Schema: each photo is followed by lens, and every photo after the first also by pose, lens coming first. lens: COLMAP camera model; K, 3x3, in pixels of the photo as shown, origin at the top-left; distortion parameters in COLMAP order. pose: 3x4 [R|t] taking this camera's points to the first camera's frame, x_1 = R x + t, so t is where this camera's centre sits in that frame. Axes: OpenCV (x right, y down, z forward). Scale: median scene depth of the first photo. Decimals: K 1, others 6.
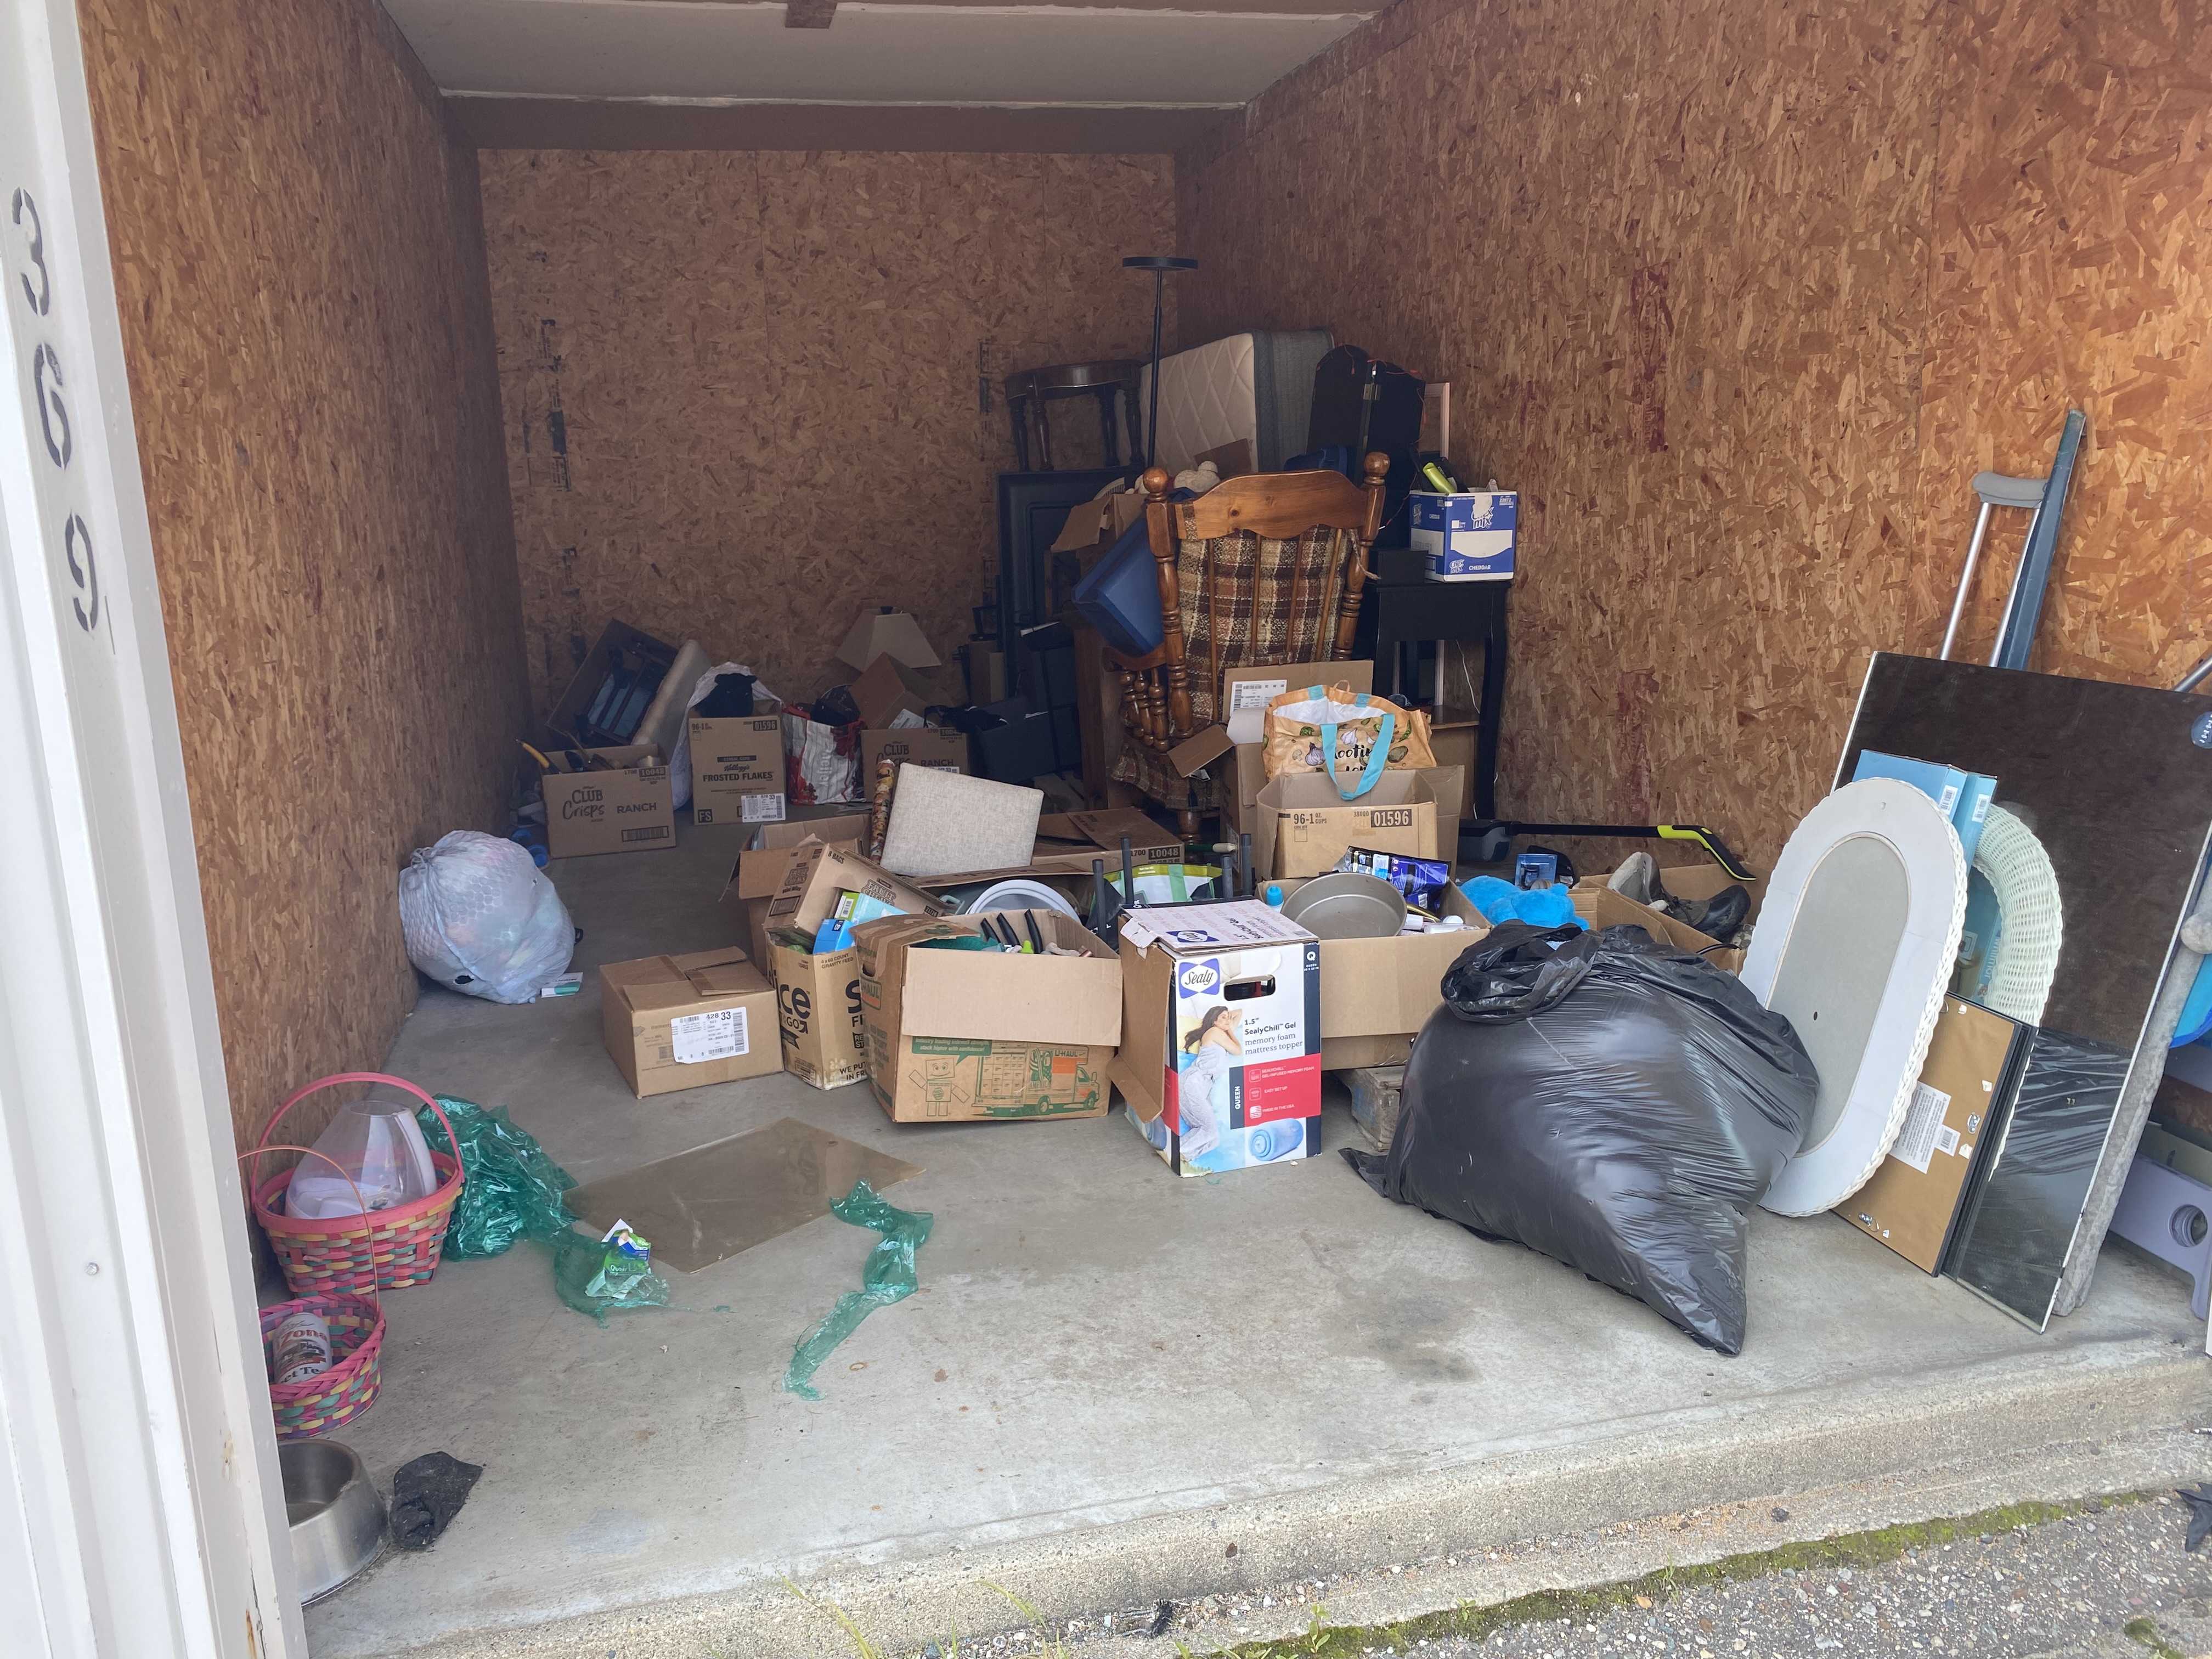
lens RADIAL K [[1681.9, 0, 1090.7], [0, 1681.9, 744.0], [0, 0, 1]] dist [0.108070, -0.095129]
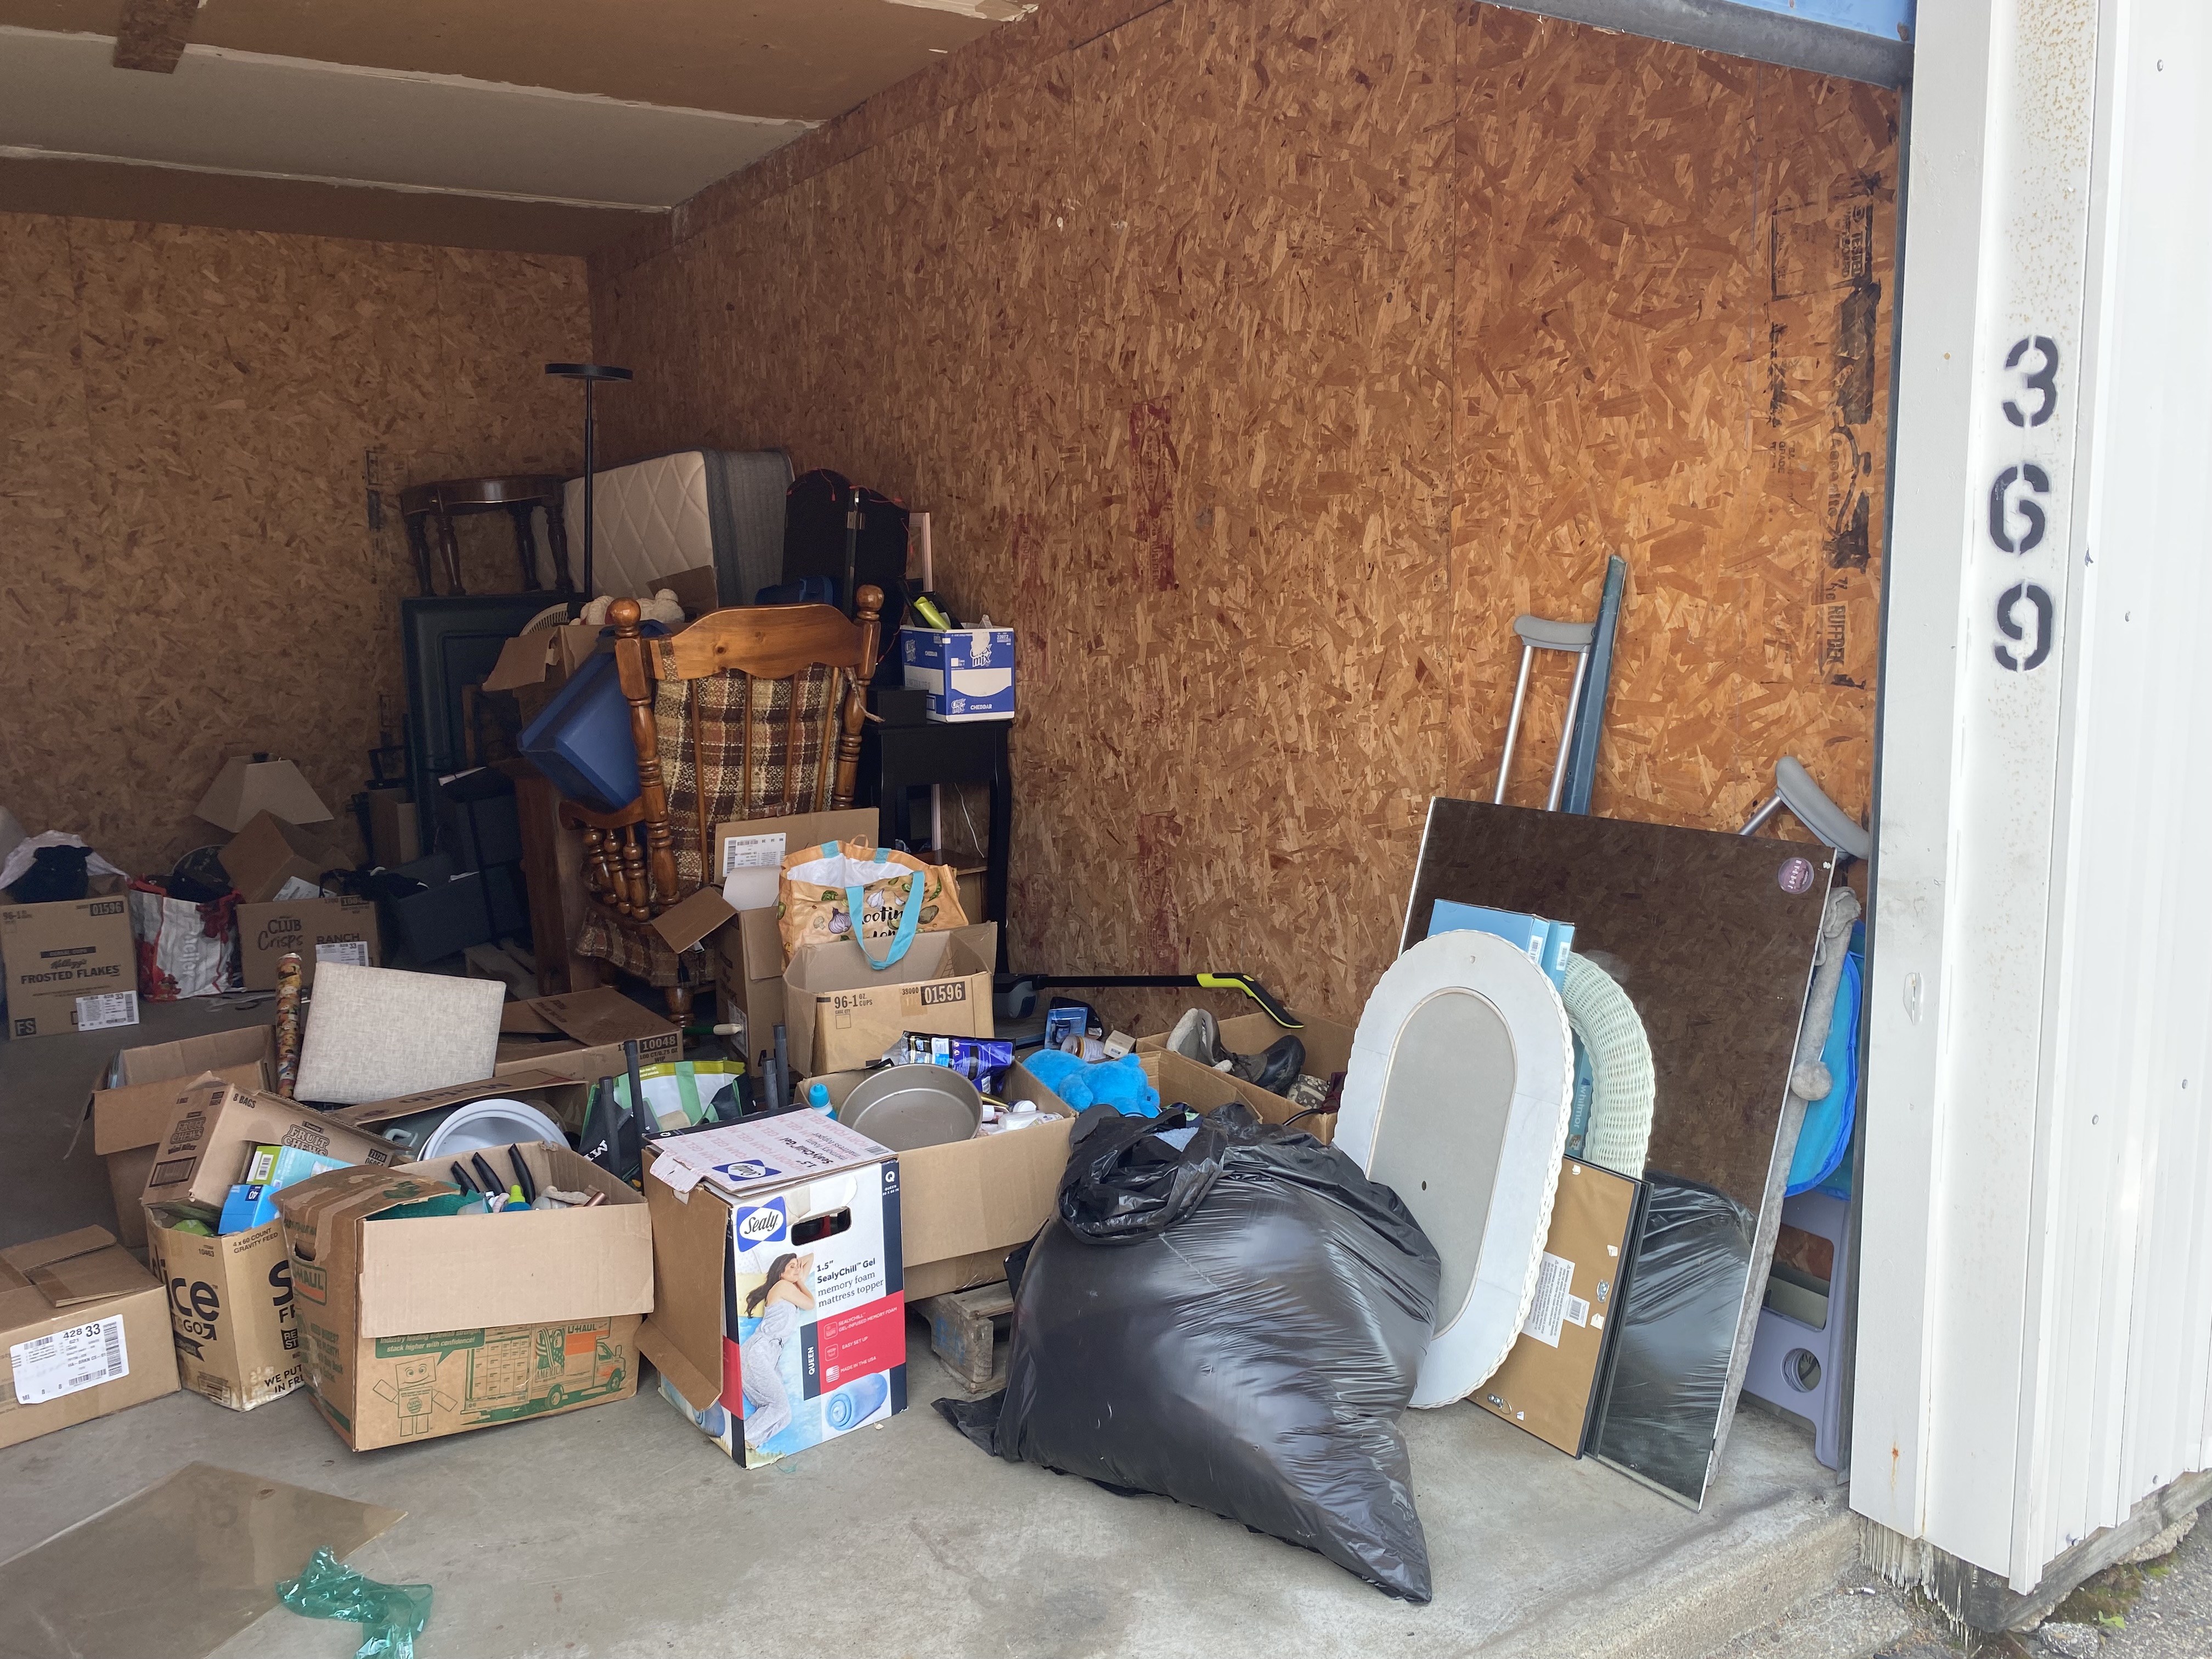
lens RADIAL K [[1646.3, 0, 1089.7], [0, 1646.3, 820.0], [0, 0, 1]] dist [0.079893, -0.123181]
pose [[0.937259, -0.042387, 0.346047, -0.049743], [0.051008, 0.998573, -0.015839, -0.031706], [-0.344881, 0.032496, 0.938084, 0.161283]]
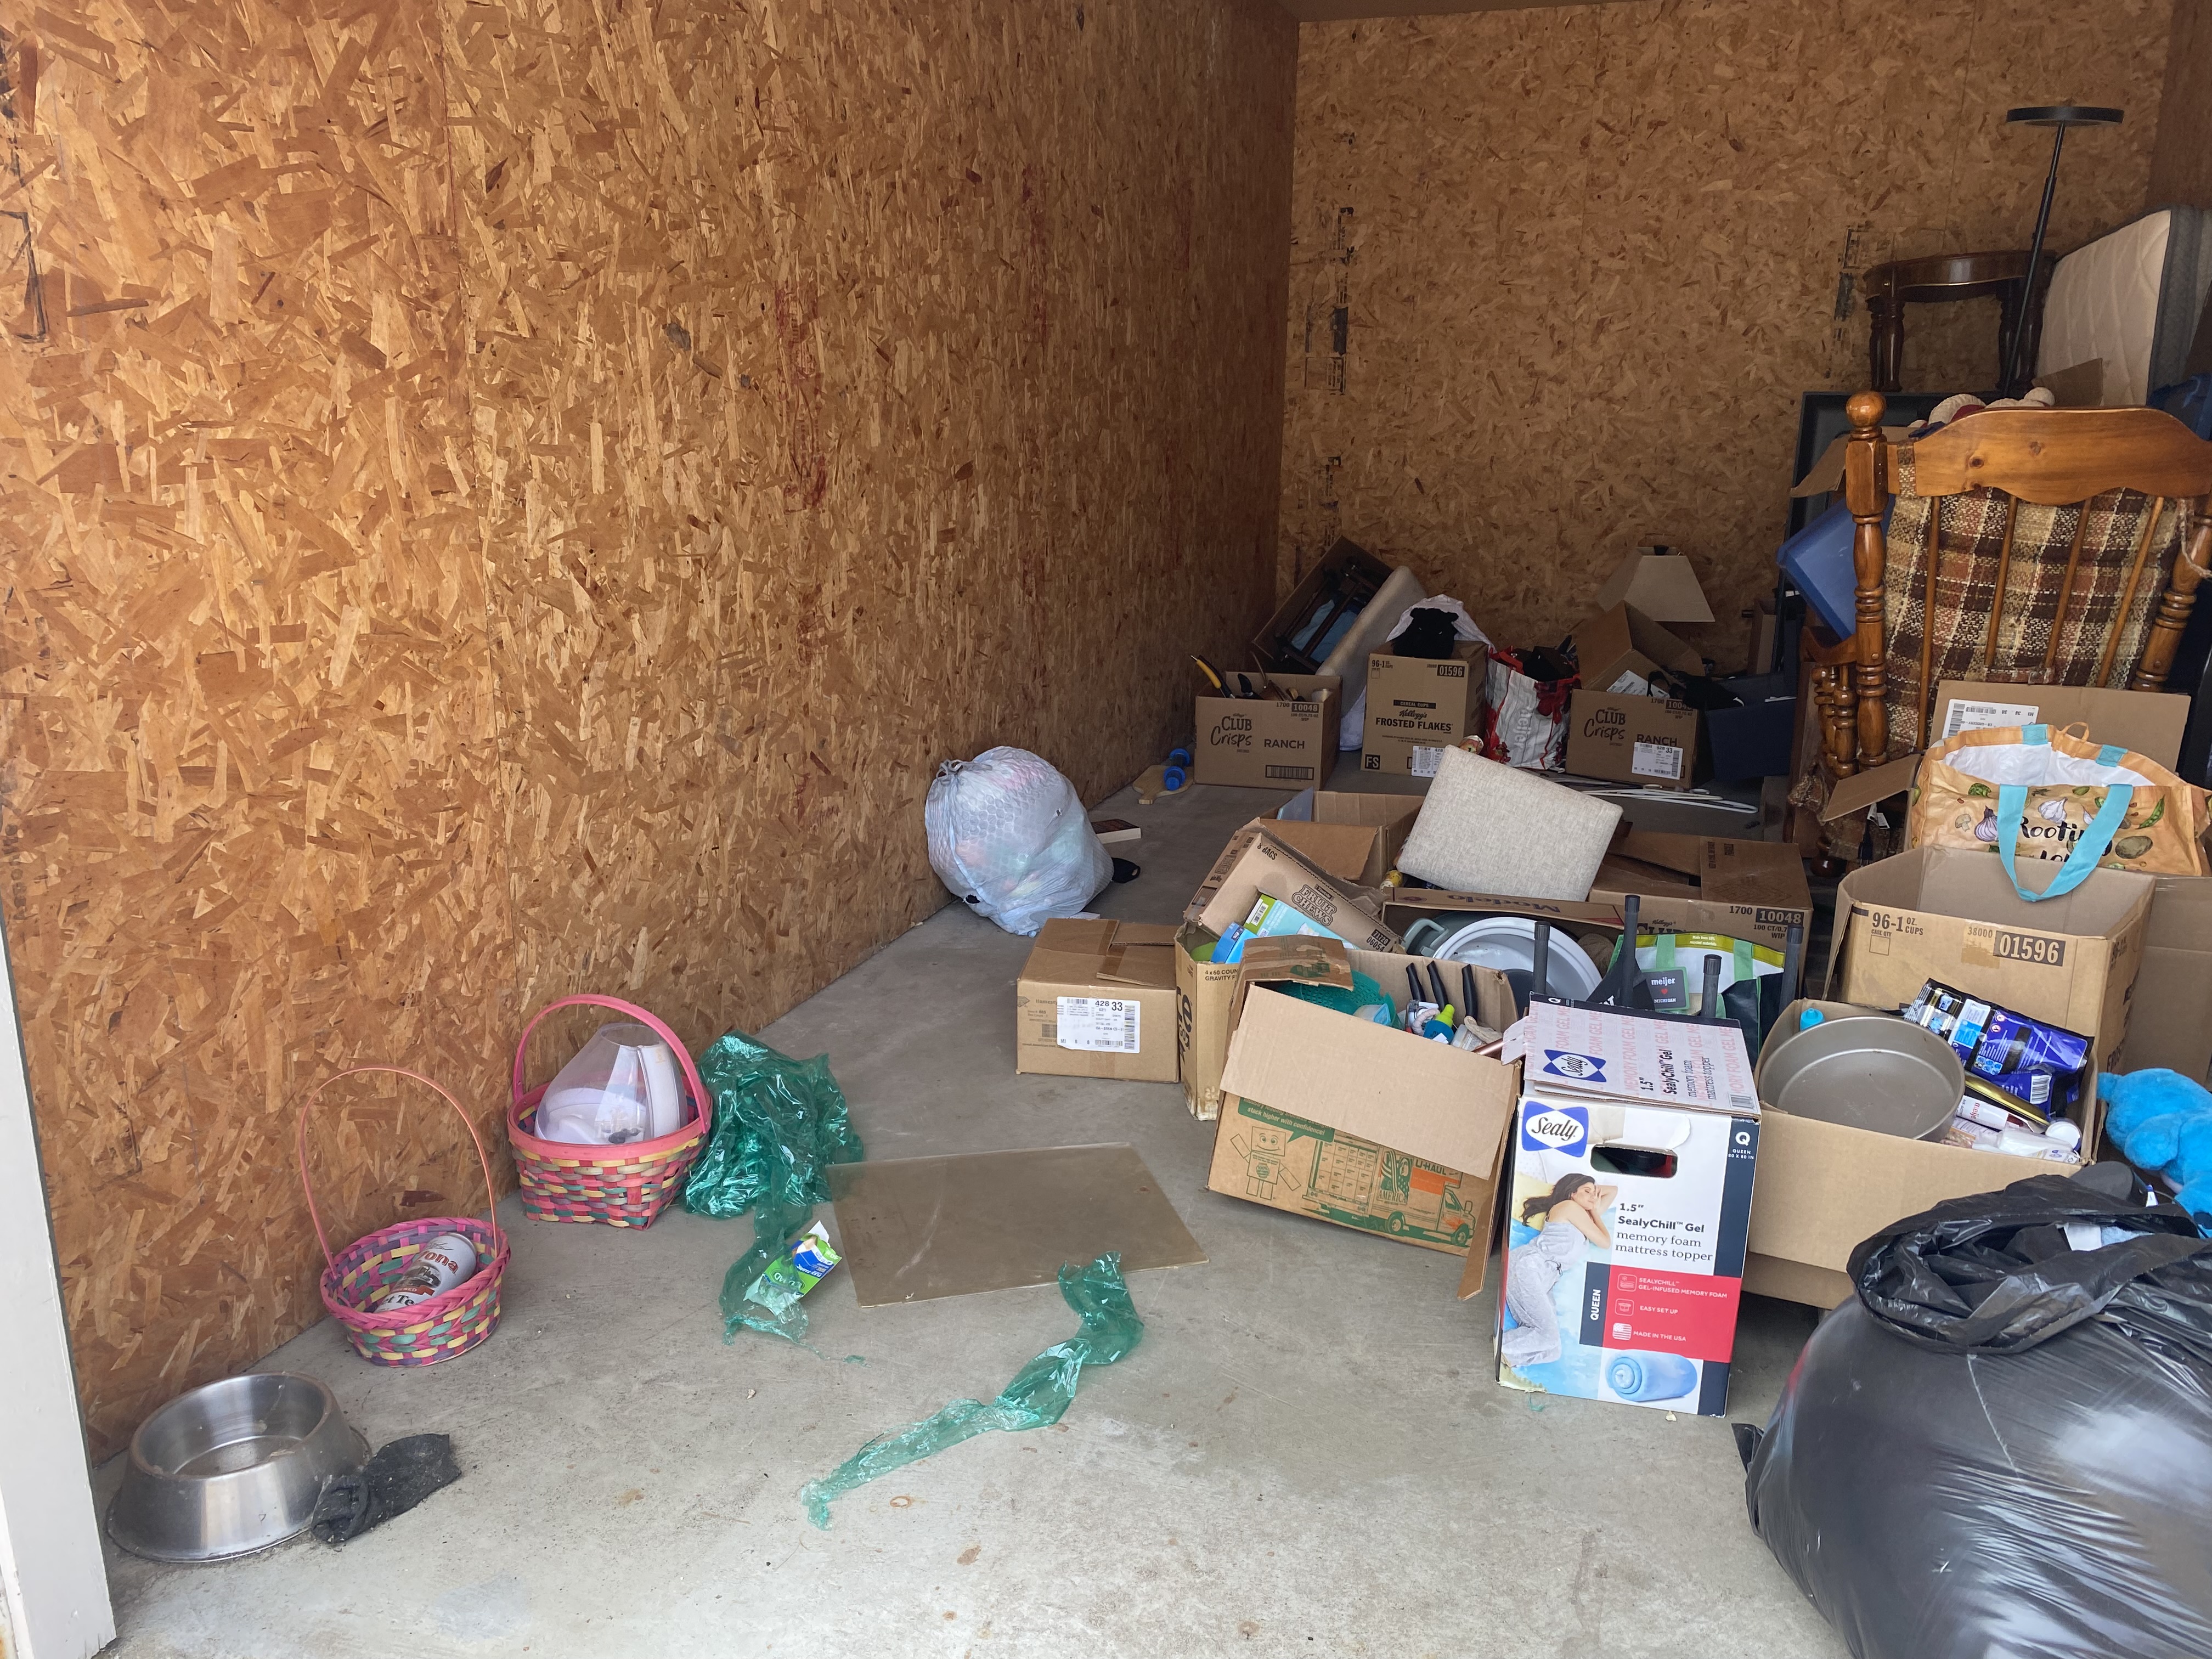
lens RADIAL K [[1694.5, 0, 1110.2], [0, 1694.5, 806.2], [0, 0, 1]] dist [0.024010, -0.023675]
pose [[0.849108, 0.168123, -0.500749, 0.209082], [-0.124272, 0.984969, 0.119971, -0.047921], [0.513392, -0.039639, 0.857238, 0.268916]]
